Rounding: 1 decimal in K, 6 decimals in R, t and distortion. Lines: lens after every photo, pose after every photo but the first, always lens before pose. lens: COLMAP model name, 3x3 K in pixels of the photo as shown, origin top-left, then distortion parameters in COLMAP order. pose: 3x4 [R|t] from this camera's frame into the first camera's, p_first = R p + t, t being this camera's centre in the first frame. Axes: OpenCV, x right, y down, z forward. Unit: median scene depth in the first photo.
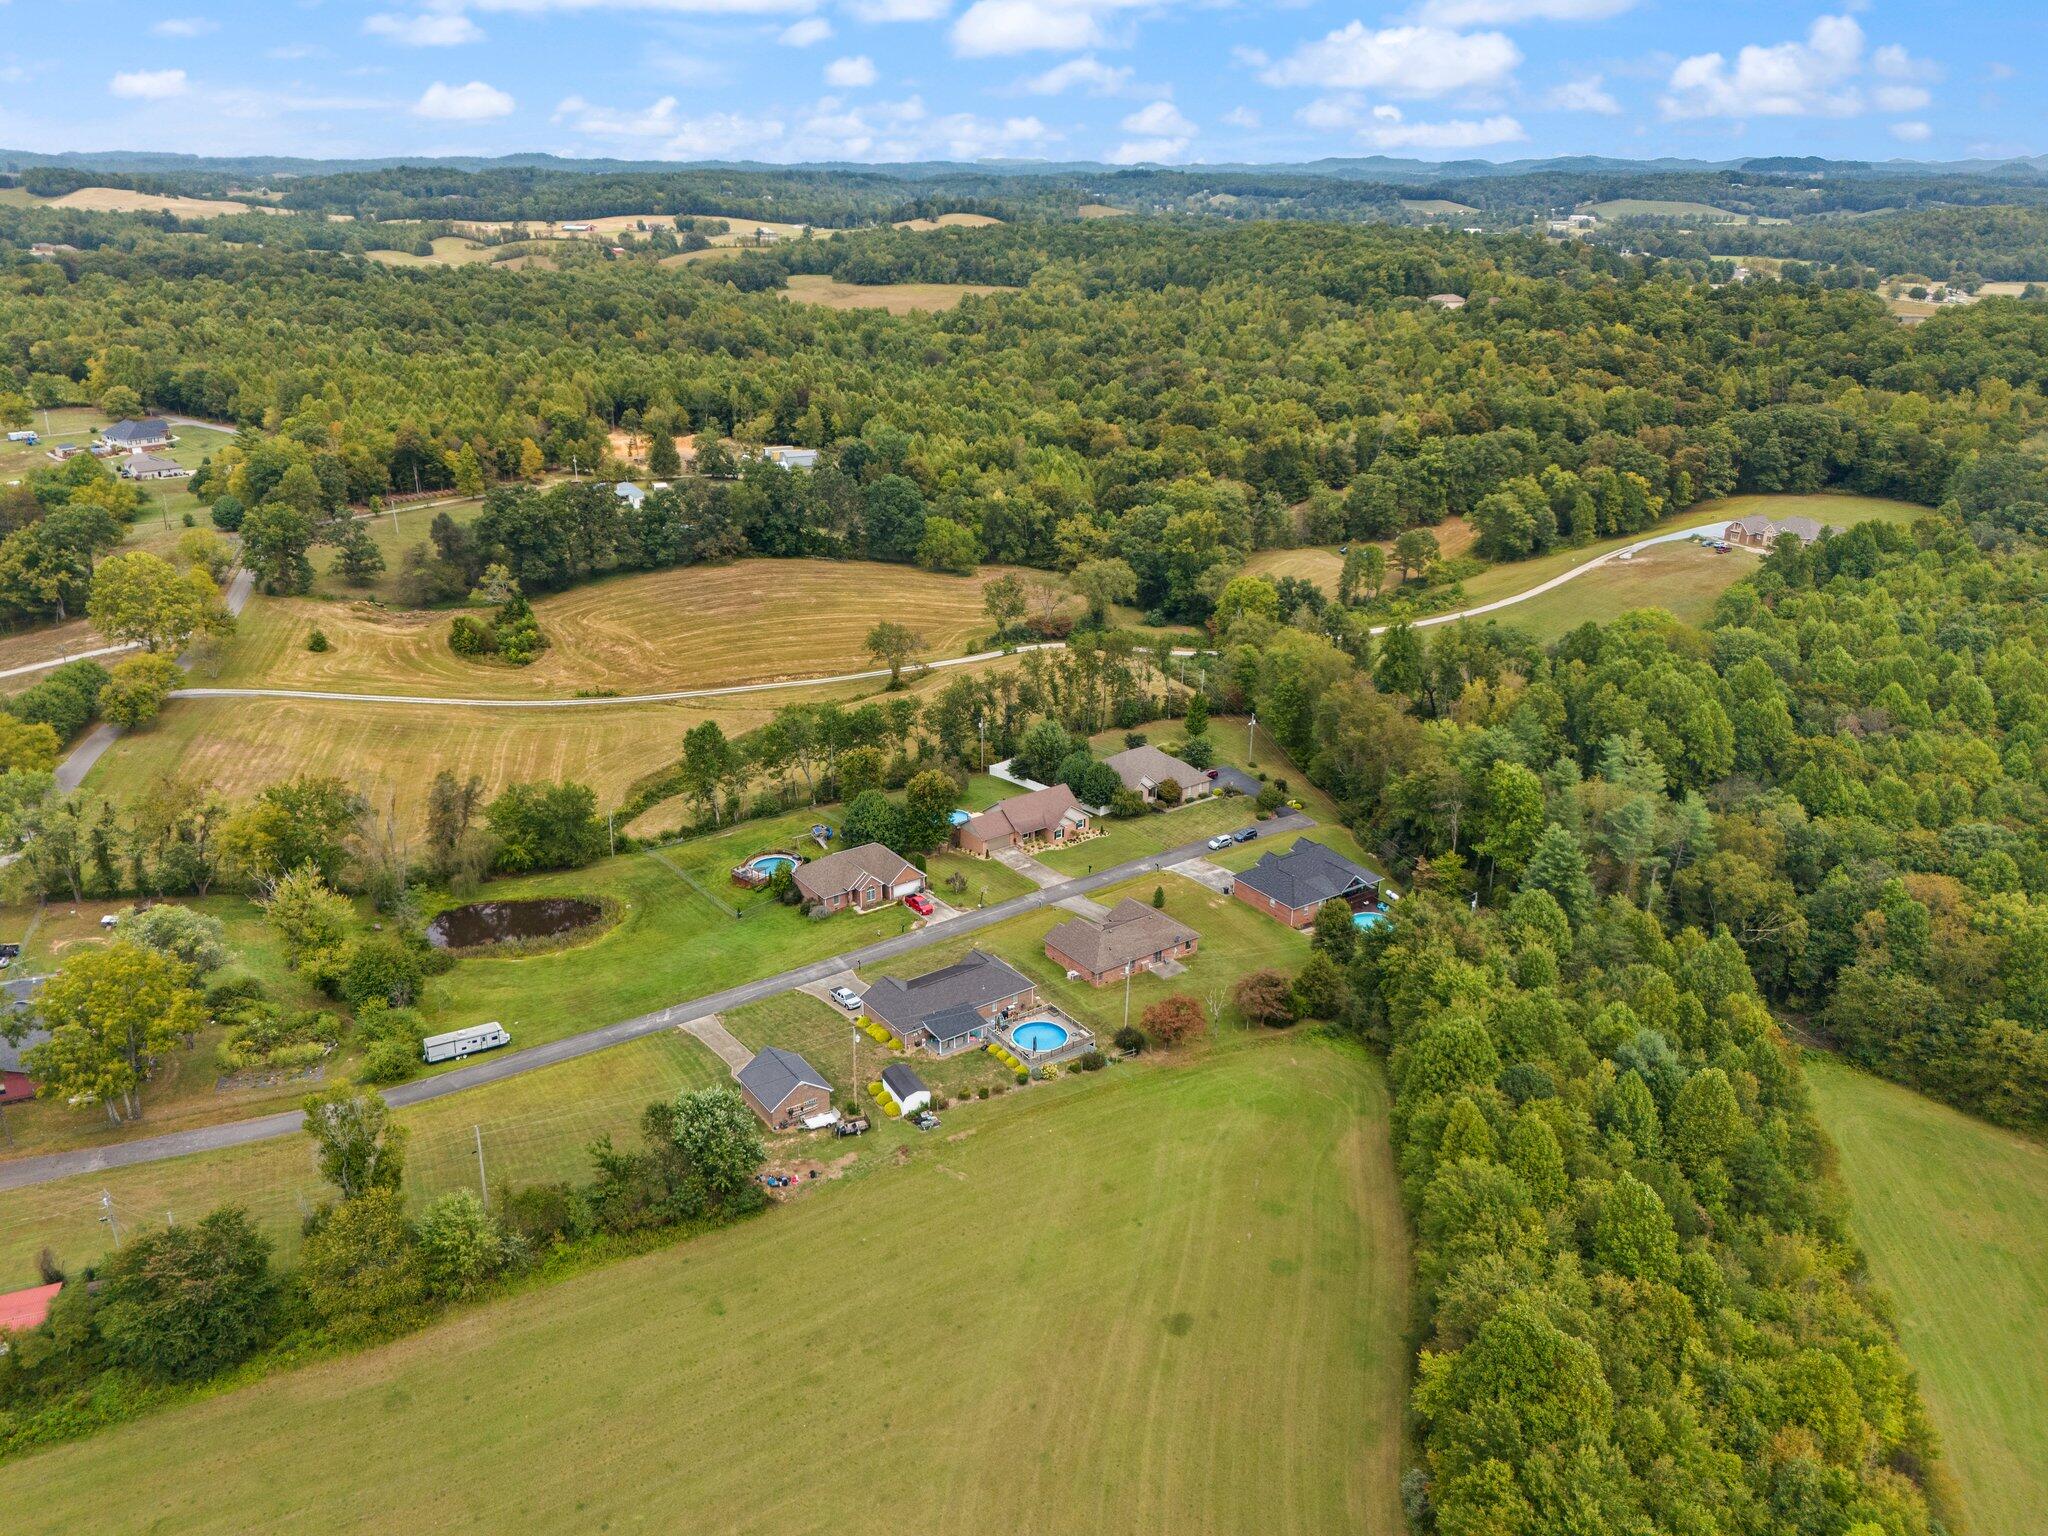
lens RADIAL K [[1503.4, 0, 1024.0], [0, 1503.4, 768.0], [0, 0, 1]] dist [0.071492, -0.073103]
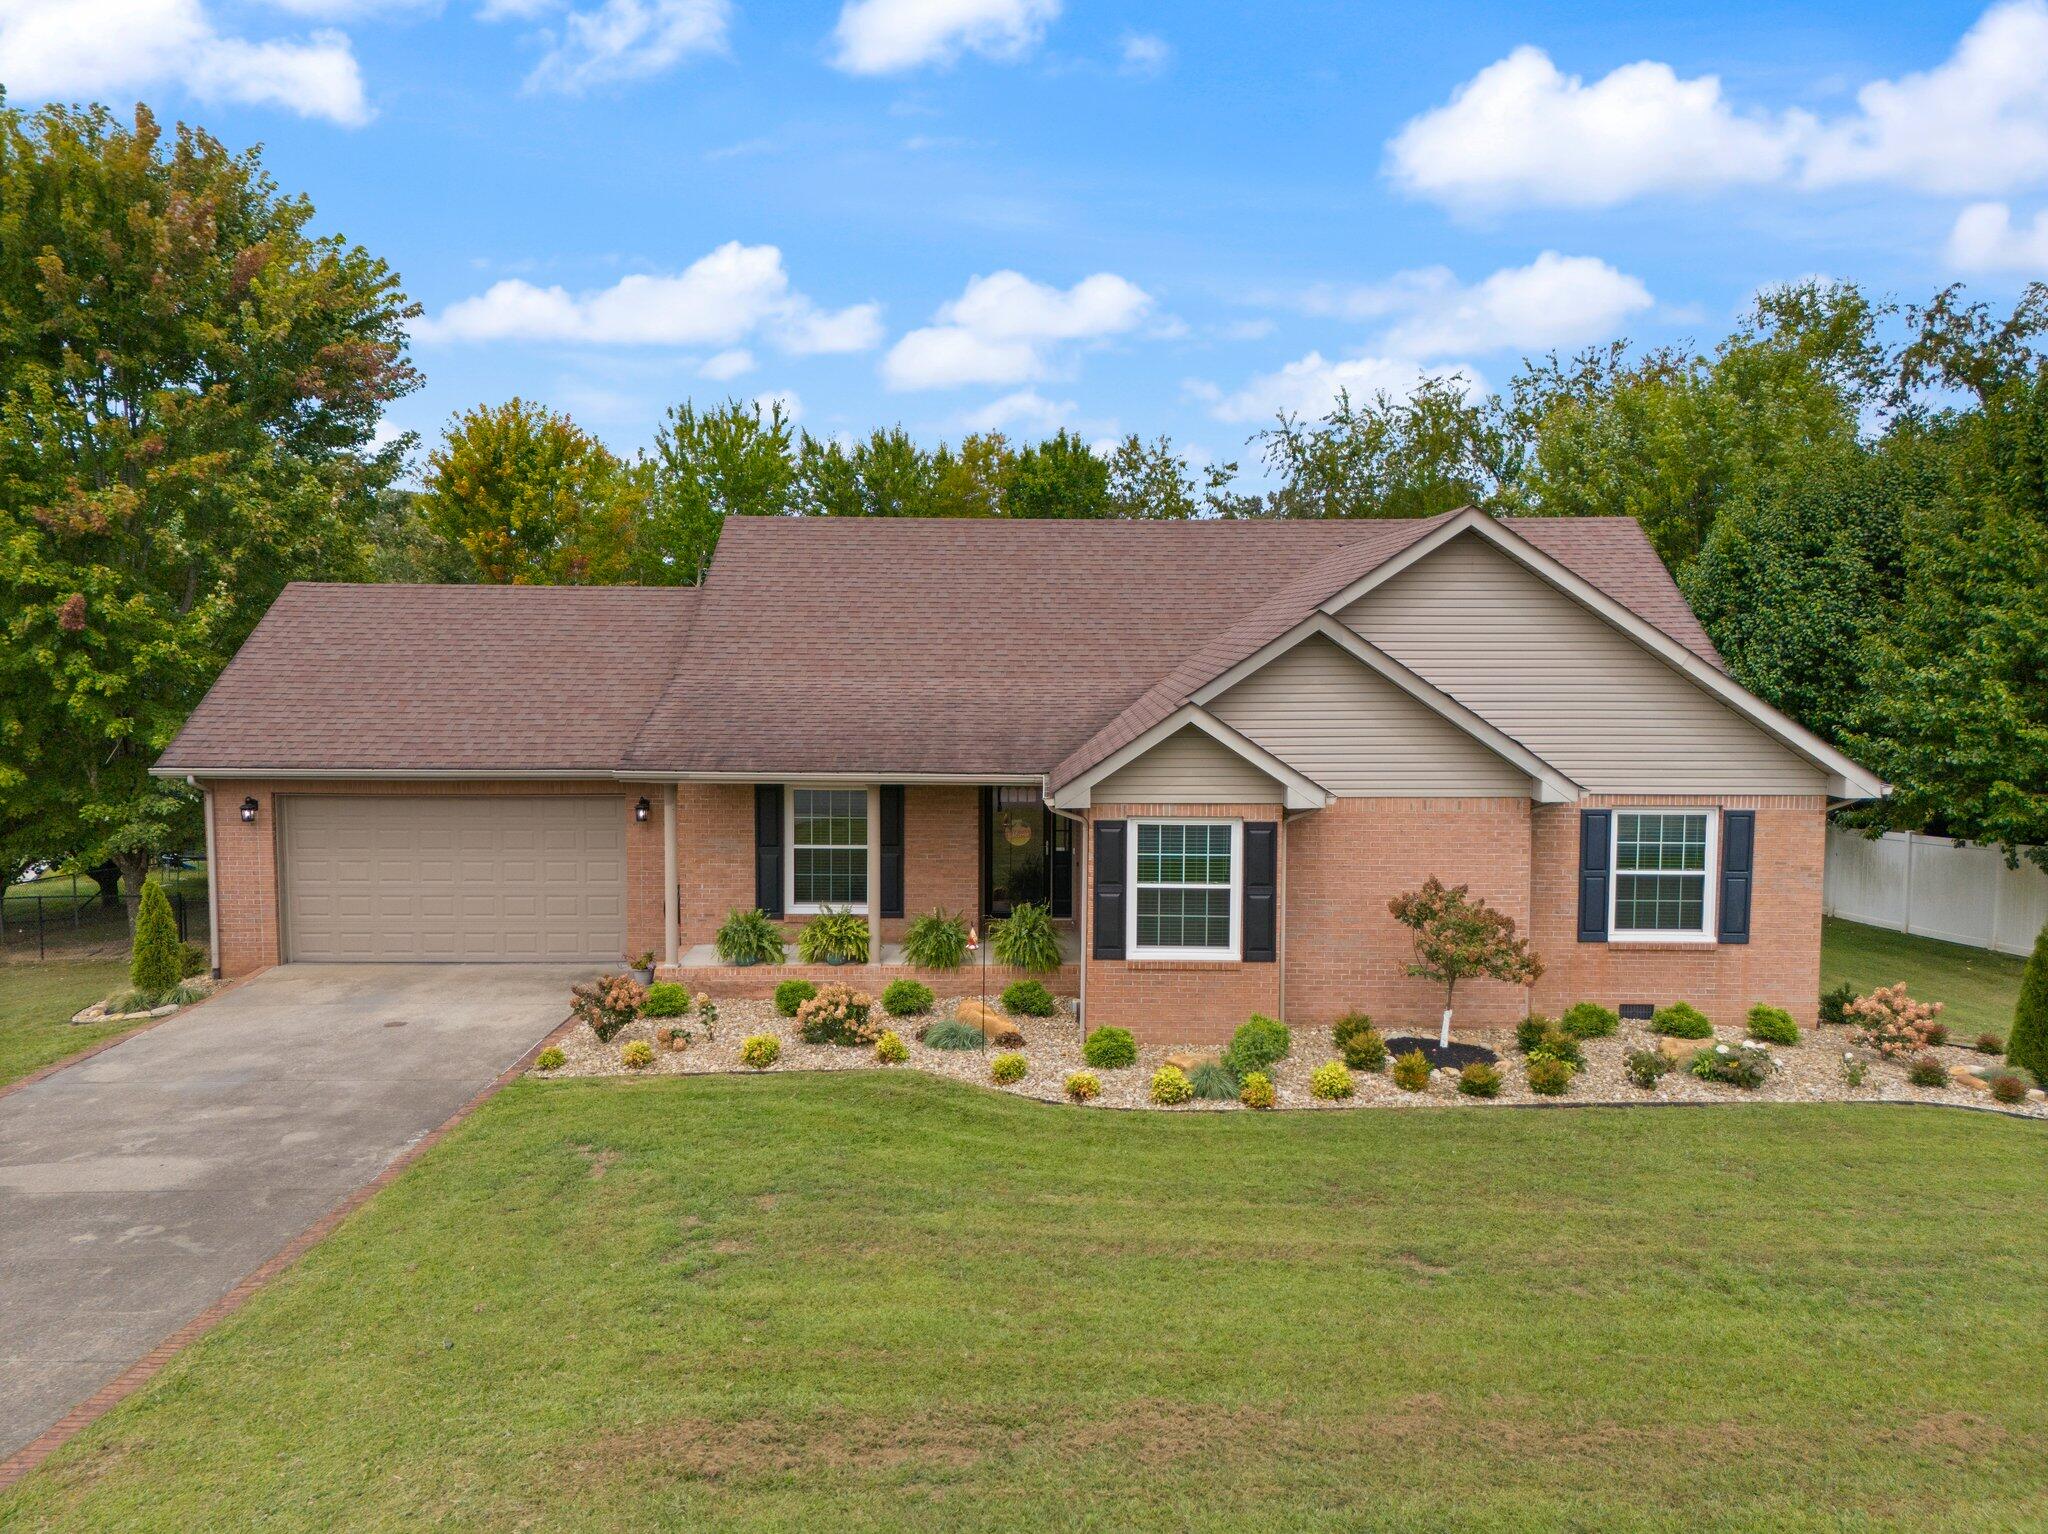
lens RADIAL K [[1503.4, 0, 1024.0], [0, 1503.4, 767.0], [0, 0, 1]] dist [0.071492, -0.073103]
pose [[0.791511, 0.034551, -0.610177, 0.035044], [-0.214374, 0.950660, -0.224252, 0.033732], [0.572323, 0.308305, 0.759865, 0.581185]]
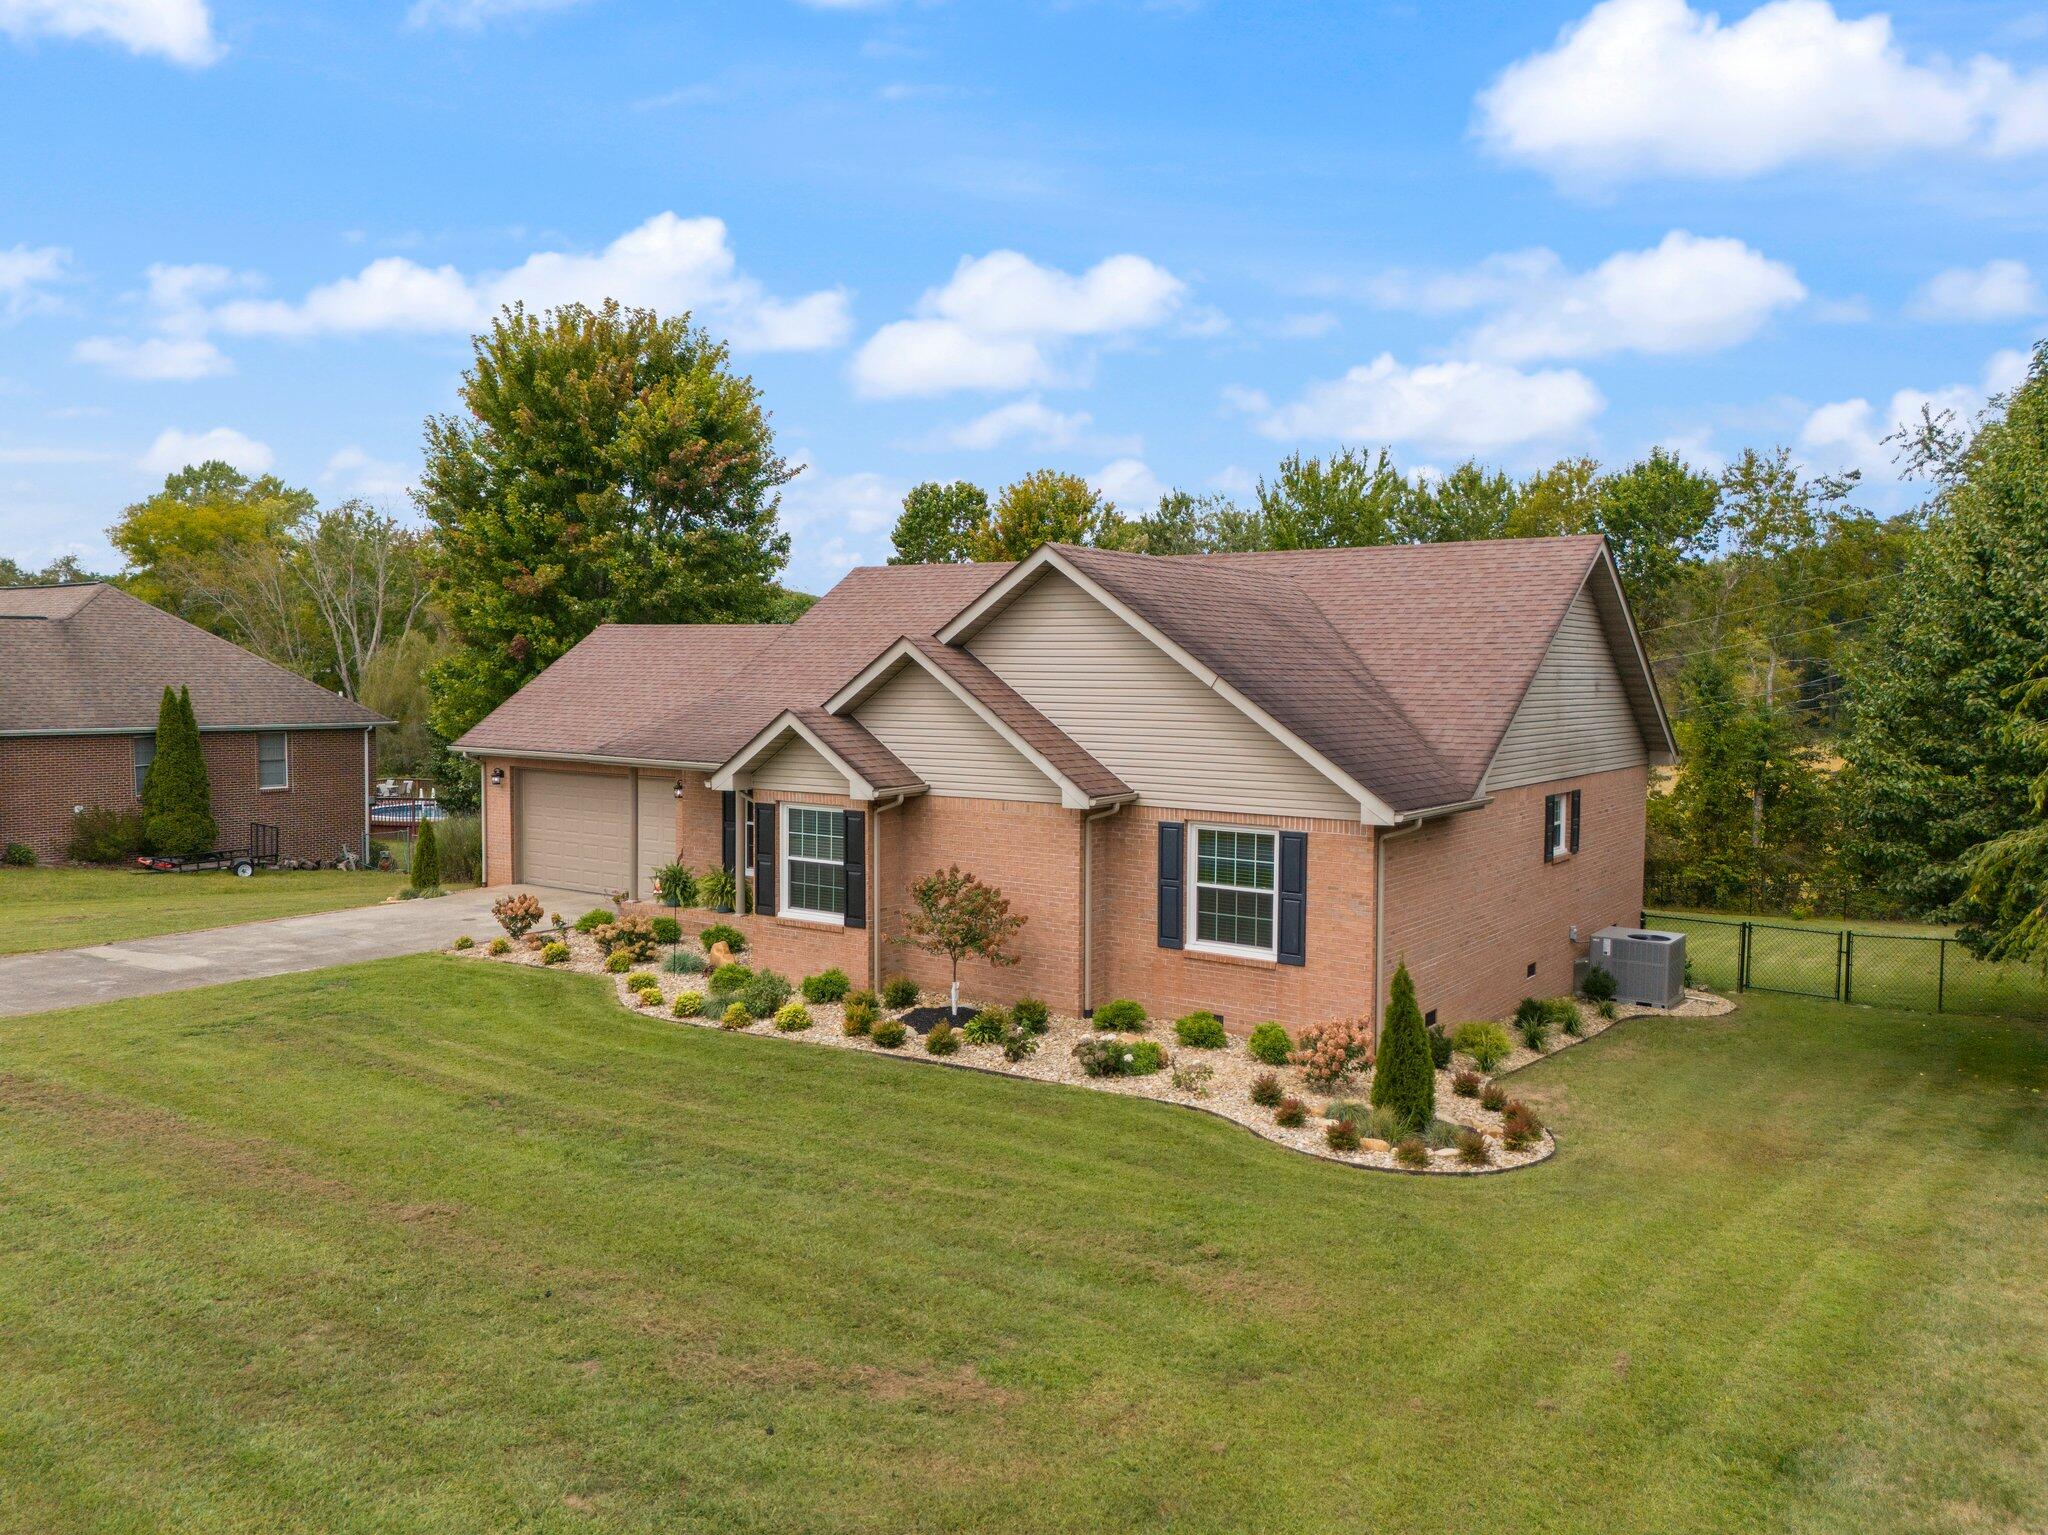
lens RADIAL K [[1503.4, 0, 1024.0], [0, 1503.4, 767.5], [0, 0, 1]] dist [0.071492, -0.073103]
pose [[0.313336, 0.042894, -0.948673, 0.062727], [-0.354241, 0.932153, -0.074855, 0.025274], [0.881098, 0.359514, 0.307272, 0.604858]]
